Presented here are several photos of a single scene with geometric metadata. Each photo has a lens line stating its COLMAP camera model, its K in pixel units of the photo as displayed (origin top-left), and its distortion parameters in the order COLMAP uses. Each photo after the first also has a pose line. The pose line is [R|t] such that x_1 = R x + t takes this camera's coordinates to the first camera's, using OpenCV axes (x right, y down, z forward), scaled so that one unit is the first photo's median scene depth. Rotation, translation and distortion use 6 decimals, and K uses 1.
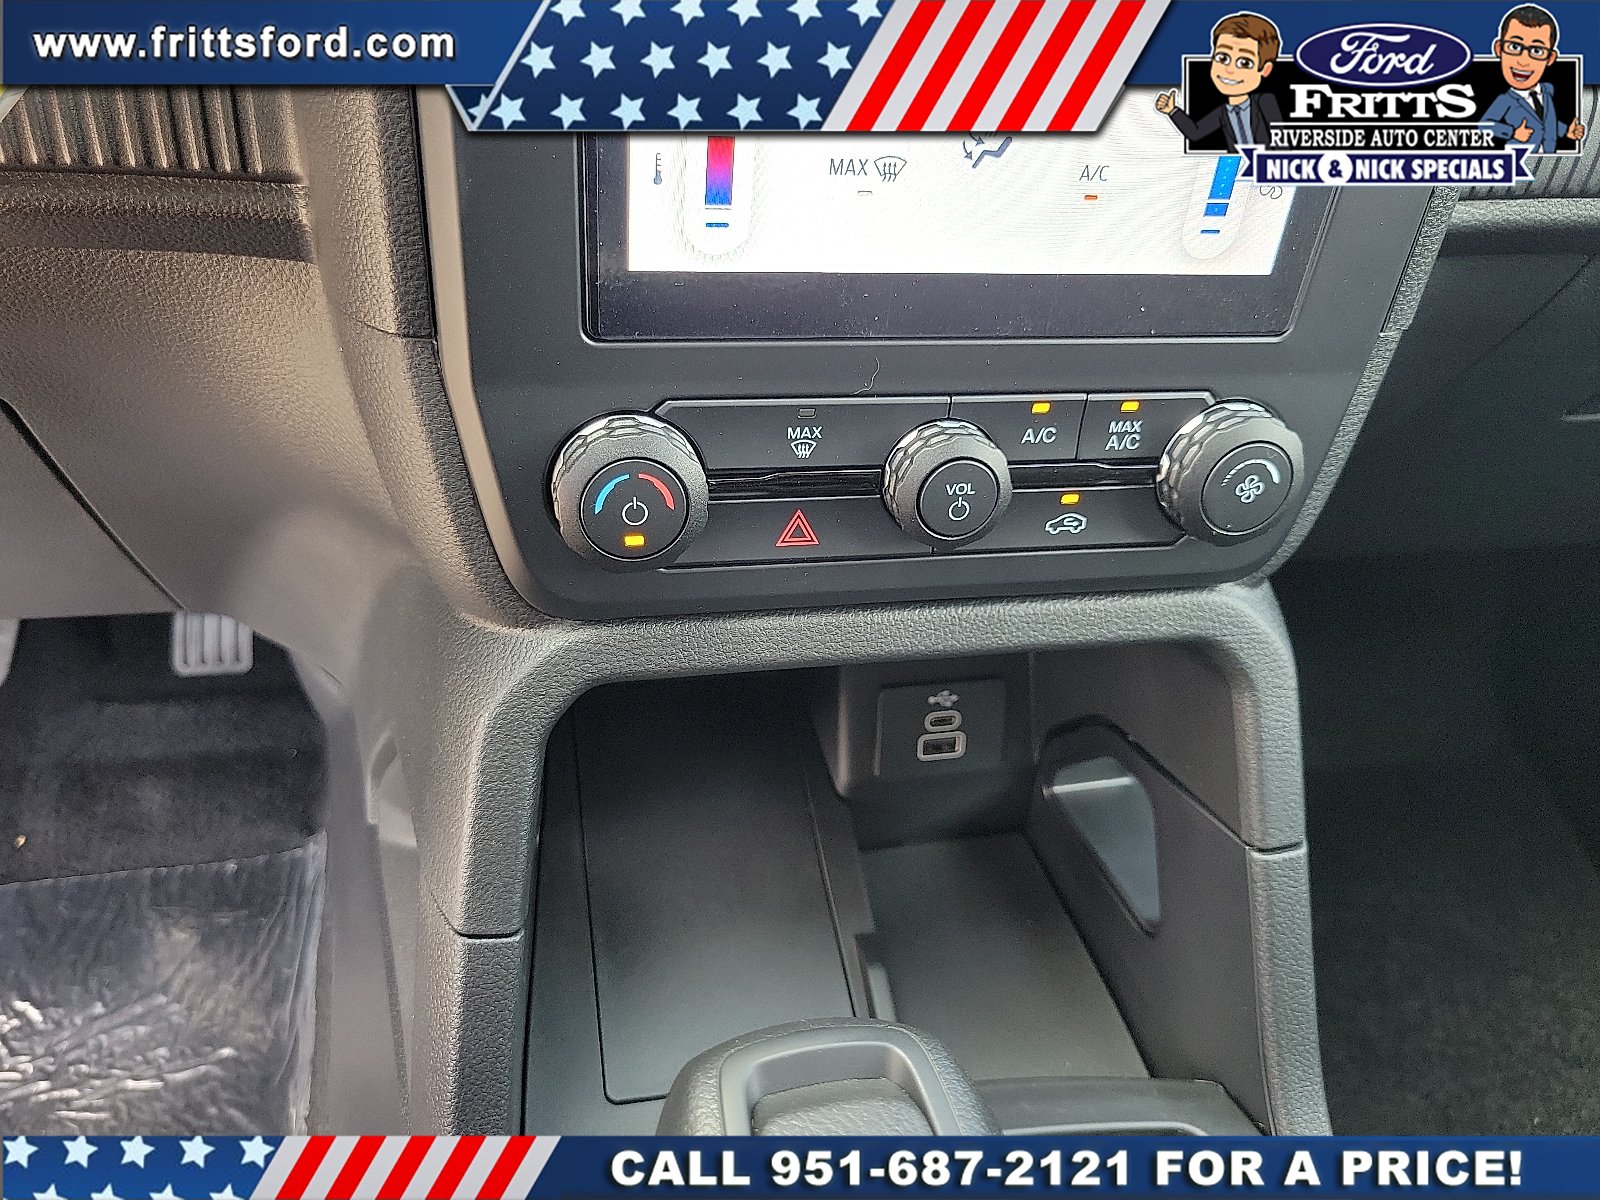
lens RADIAL K [[1165.4, 0, 791.1], [0, 1165.4, 596.0], [0, 0, 1]] dist [-0.001511, 0.001778]
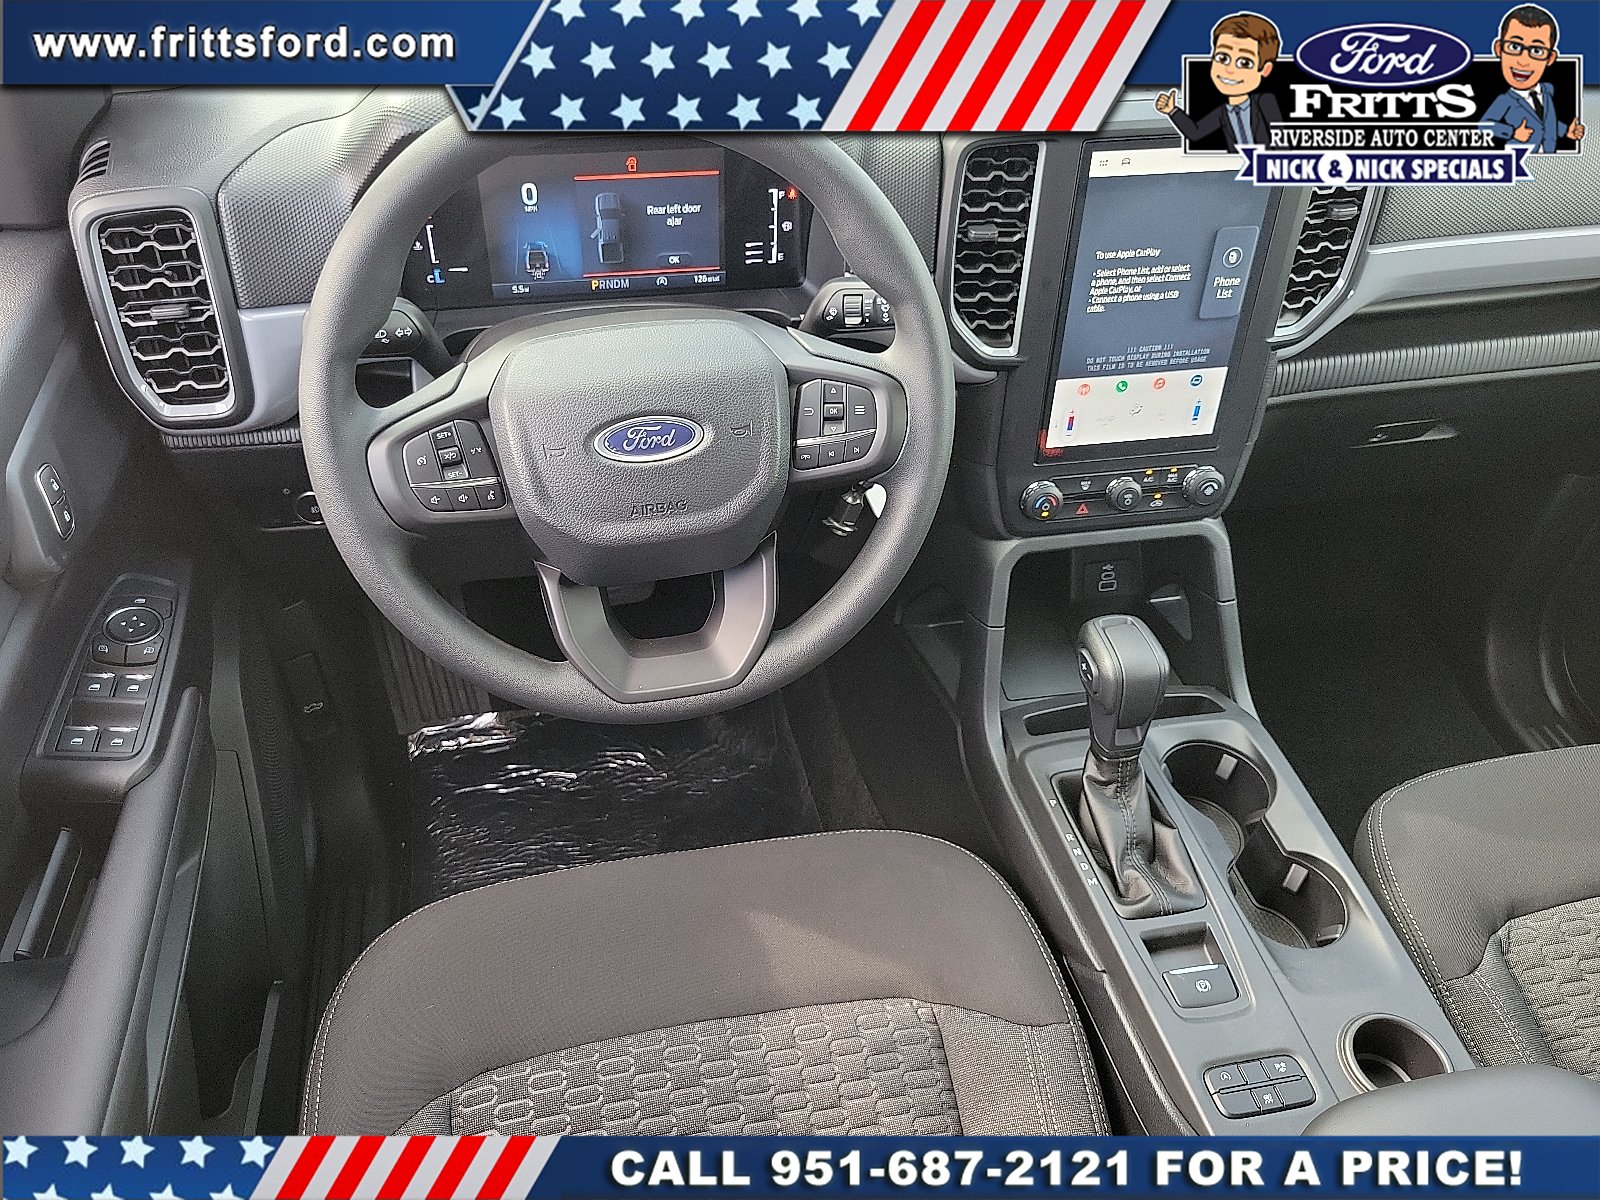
lens RADIAL K [[1165.4, 0, 791.1], [0, 1165.4, 596.0], [0, 0, 1]] dist [-0.001511, 0.001778]
pose [[0.997293, -0.044851, -0.058266, -0.688966], [0.046582, 0.998502, 0.028700, 0.067101], [0.056892, -0.031336, 0.997888, -2.642122]]
